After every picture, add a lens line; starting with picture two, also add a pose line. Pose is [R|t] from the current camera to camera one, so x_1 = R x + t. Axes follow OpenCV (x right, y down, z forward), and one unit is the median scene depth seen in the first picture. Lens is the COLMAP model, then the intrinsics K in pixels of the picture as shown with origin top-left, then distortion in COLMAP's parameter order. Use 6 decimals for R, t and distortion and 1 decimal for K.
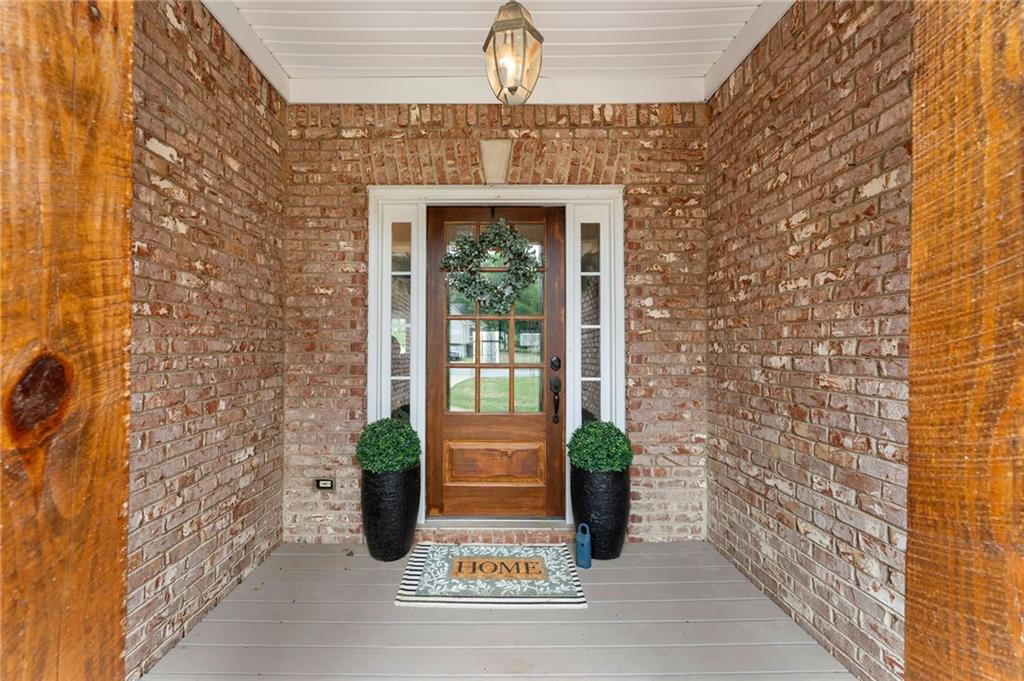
lens RADIAL K [[415.6, 0, 504.3], [0, 415.6, 341.6], [0, 0, 1]] dist [-0.002212, -0.000155]
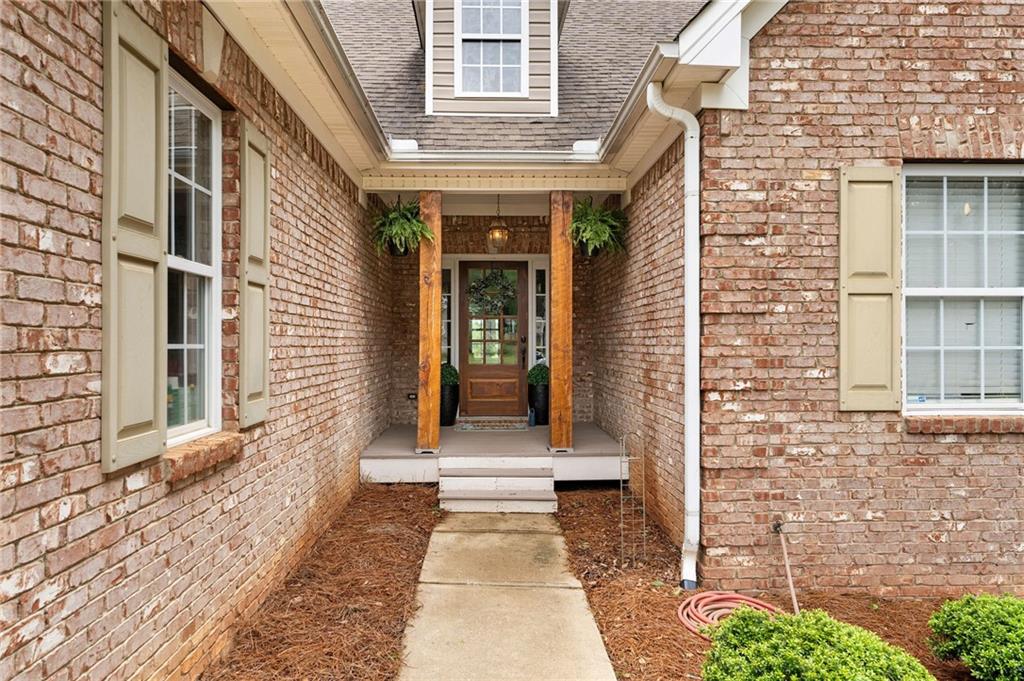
lens RADIAL K [[706.8, 0, 514.5], [0, 706.8, 339.4], [0, 0, 1]] dist [0.000394, 0.000006]
pose [[0.999971, -0.002454, 0.007231, 0.058782], [0.002381, 0.999946, 0.010112, 0.018557], [-0.007255, -0.010095, 0.999923, -2.565377]]
